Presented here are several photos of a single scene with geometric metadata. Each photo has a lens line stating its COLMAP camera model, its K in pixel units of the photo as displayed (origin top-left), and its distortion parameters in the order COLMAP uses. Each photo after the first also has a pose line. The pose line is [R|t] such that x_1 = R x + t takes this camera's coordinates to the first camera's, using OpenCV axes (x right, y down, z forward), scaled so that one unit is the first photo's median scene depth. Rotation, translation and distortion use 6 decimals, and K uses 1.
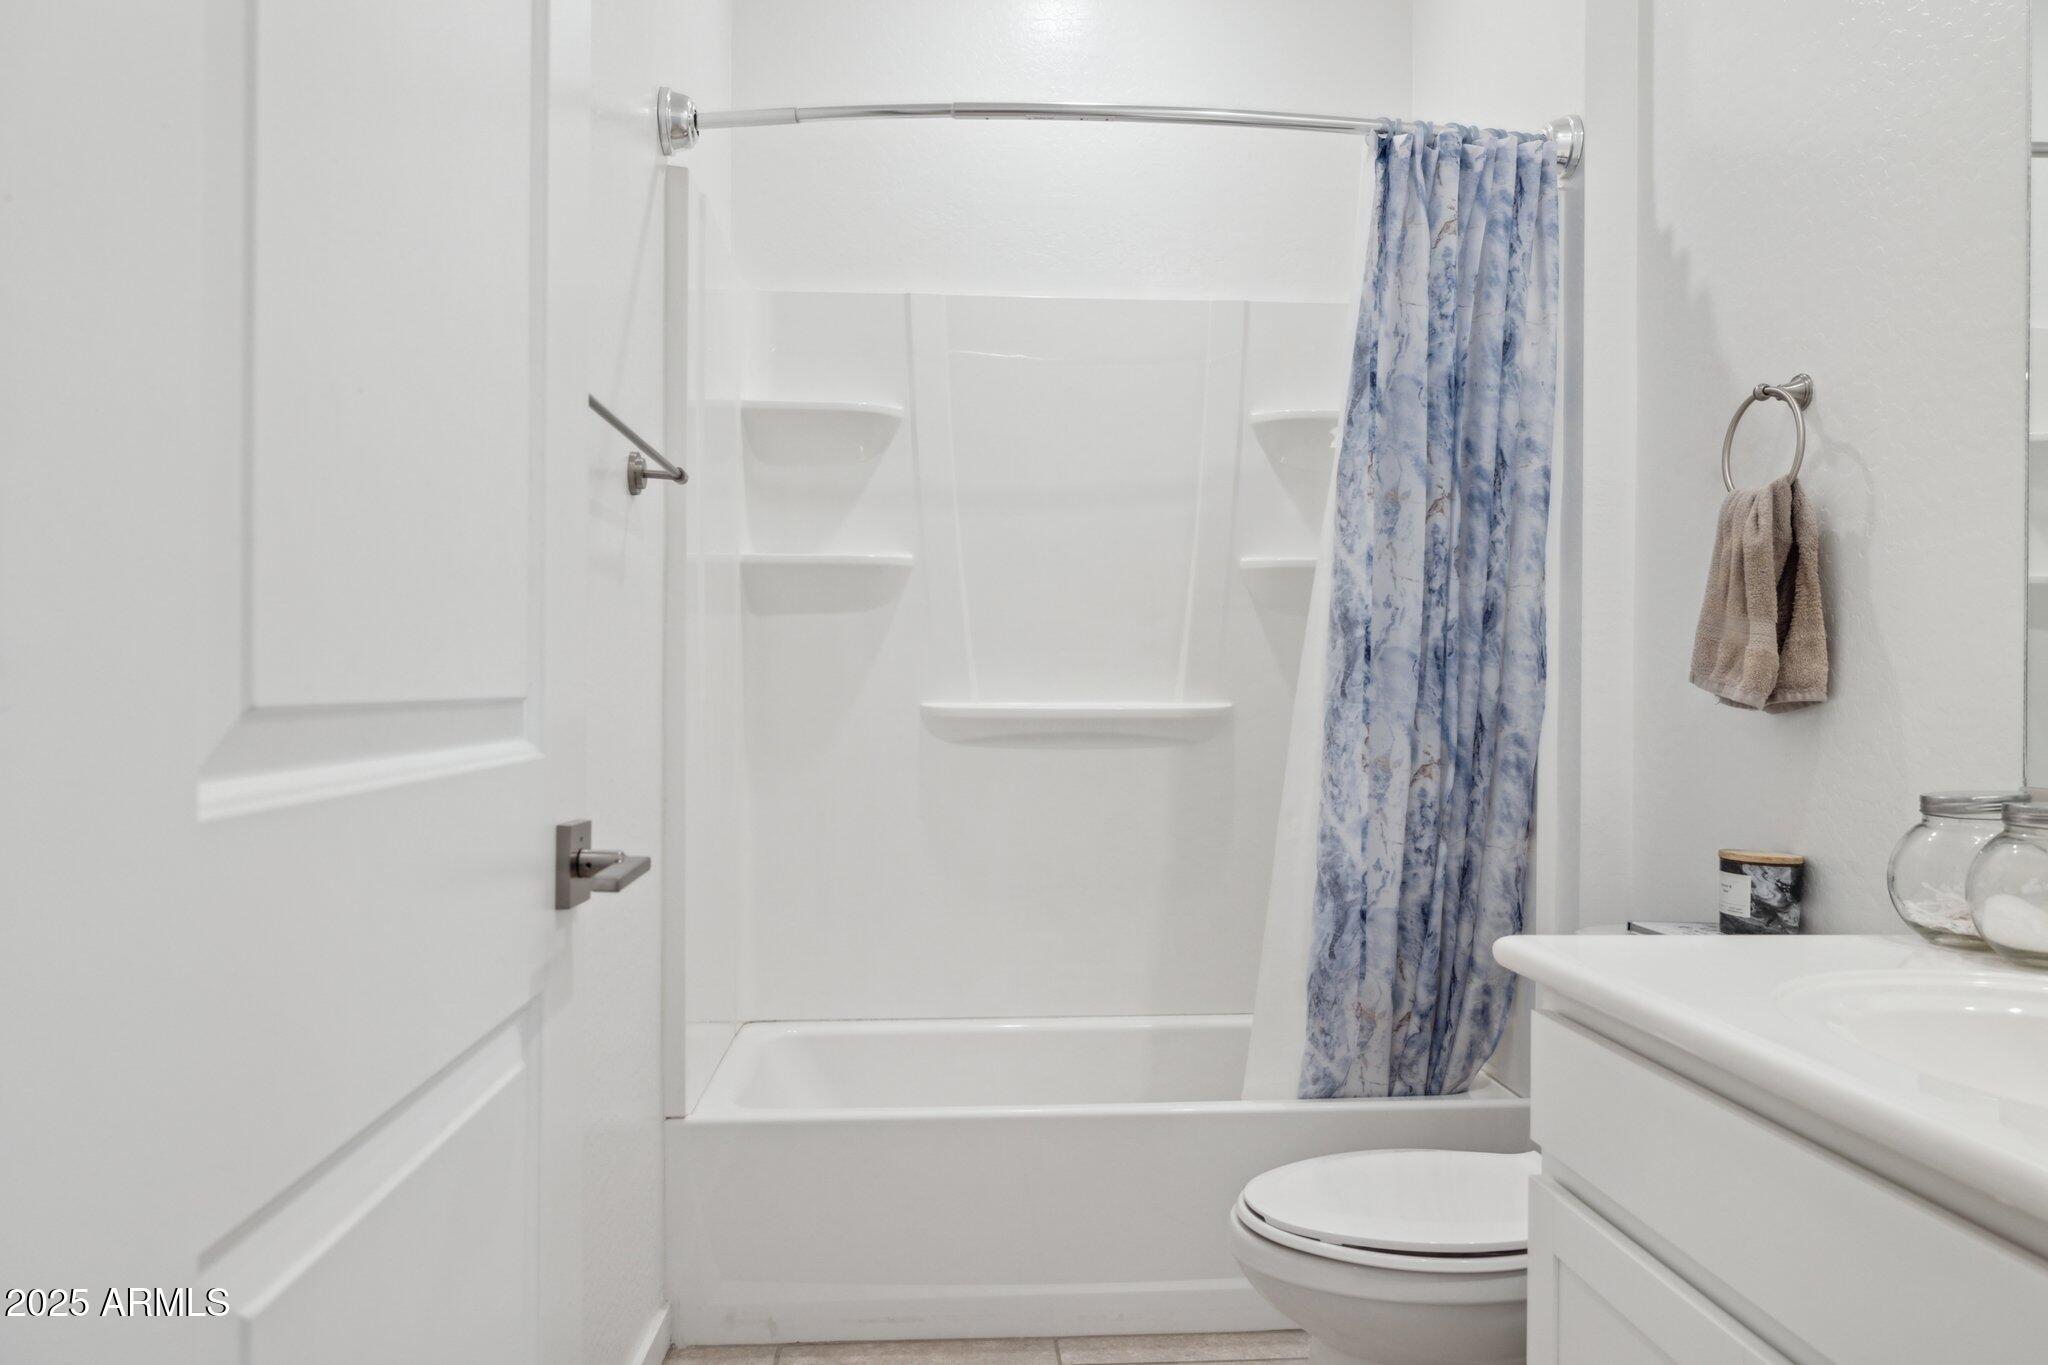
lens RADIAL K [[1390.9, 0, 1031.2], [0, 1390.9, 692.5], [0, 0, 1]] dist [-0.012687, -0.000579]
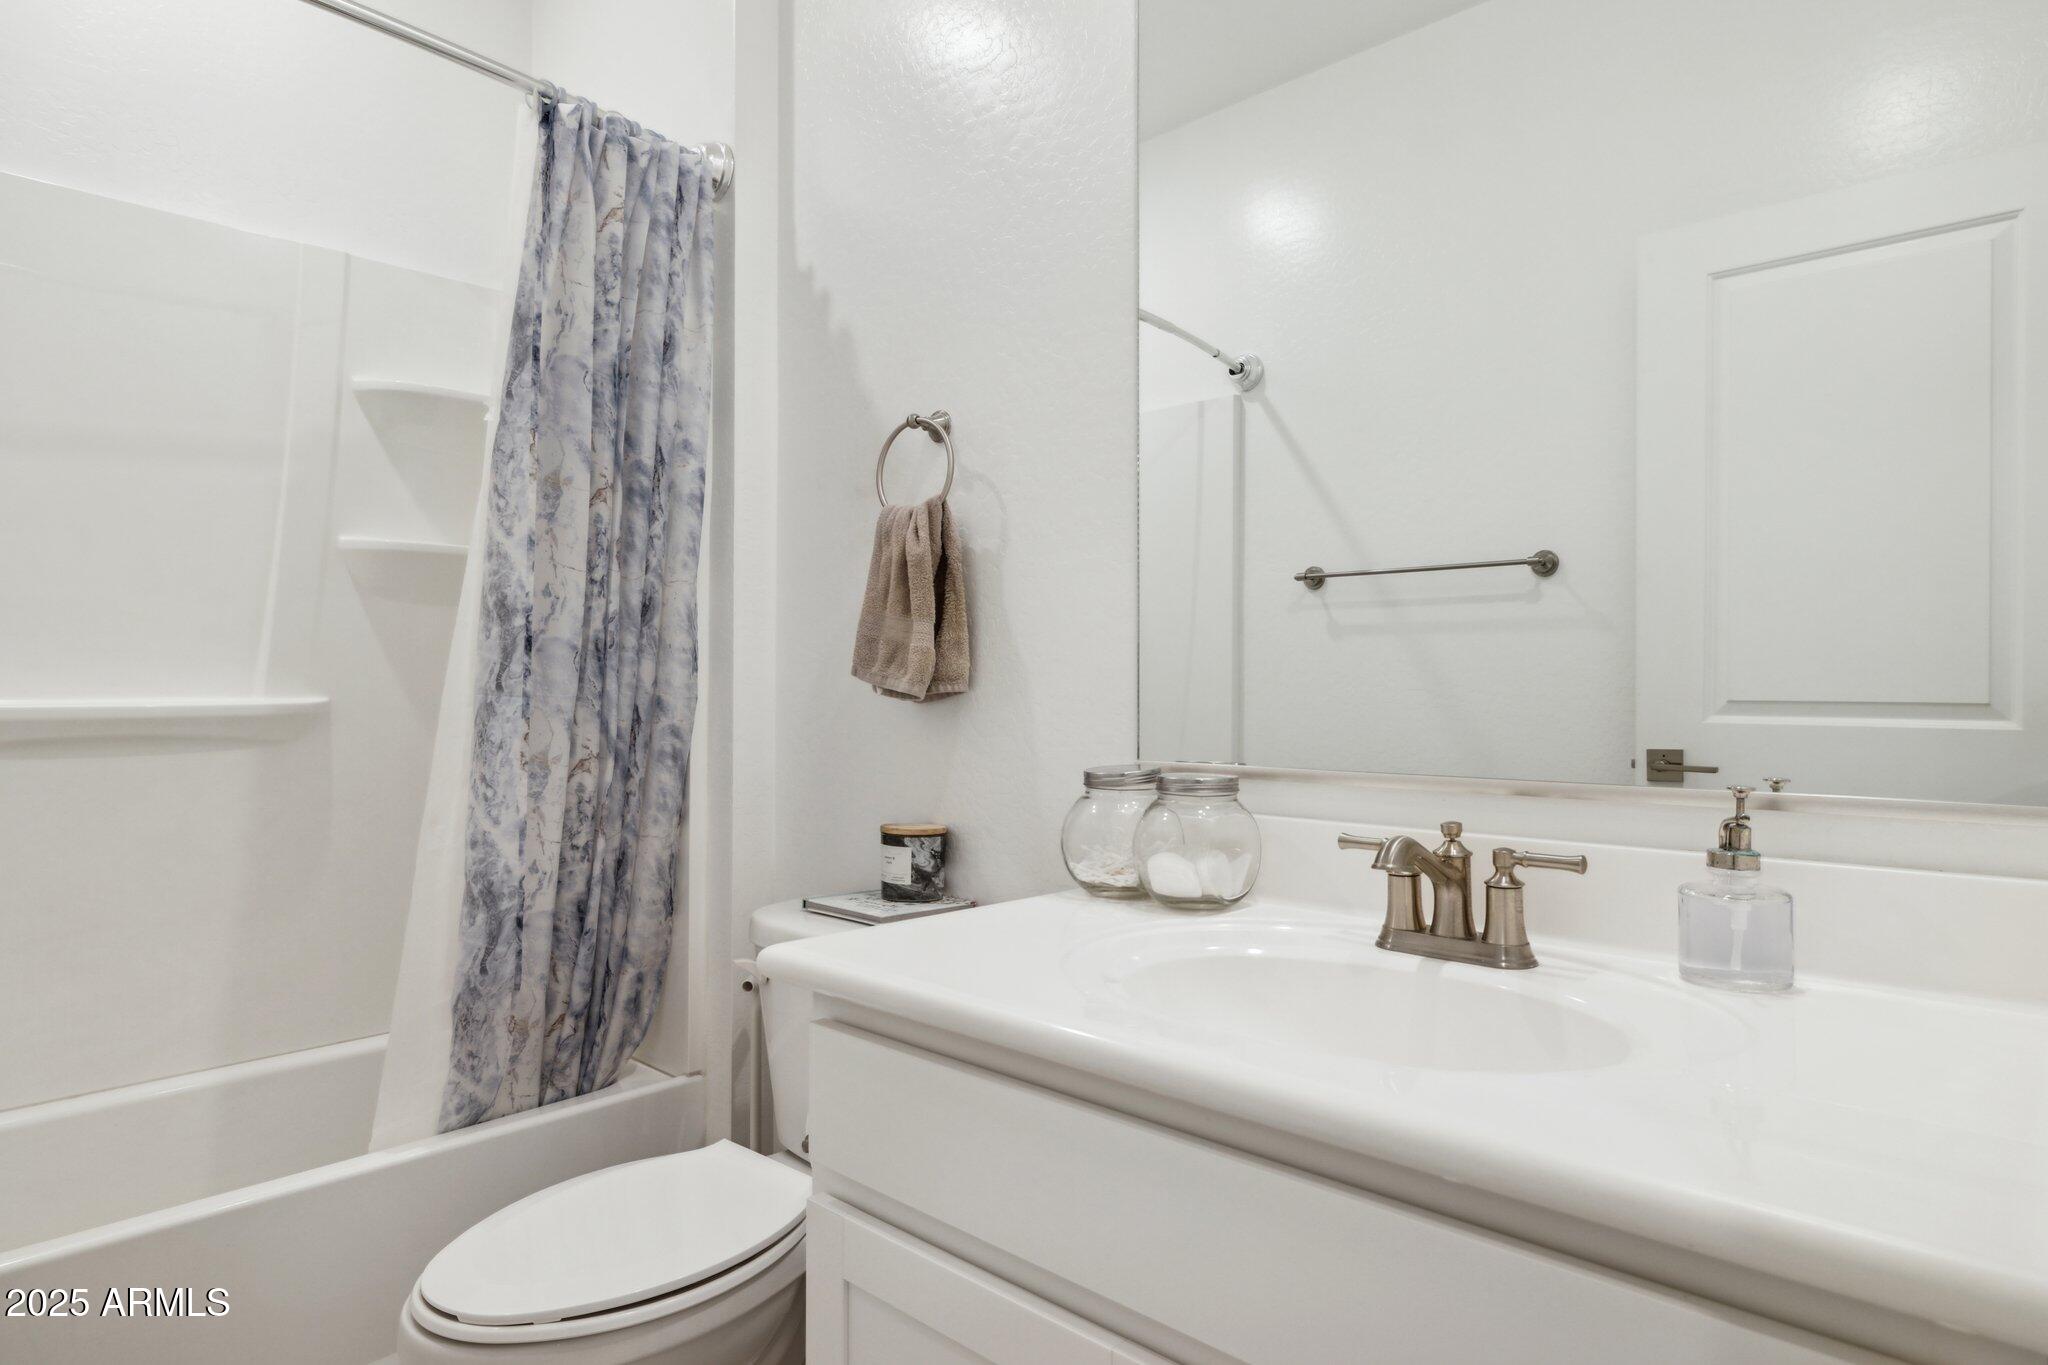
lens RADIAL K [[1146.3, 0, 1012.9], [0, 1146.3, 674.0], [0, 0, 1]] dist [-0.003454, -0.001578]
pose [[0.734640, 0.002898, 0.678451, -0.042264], [0.002621, 0.999971, -0.007110, -0.001295], [-0.678452, 0.007002, 0.734611, 0.207876]]
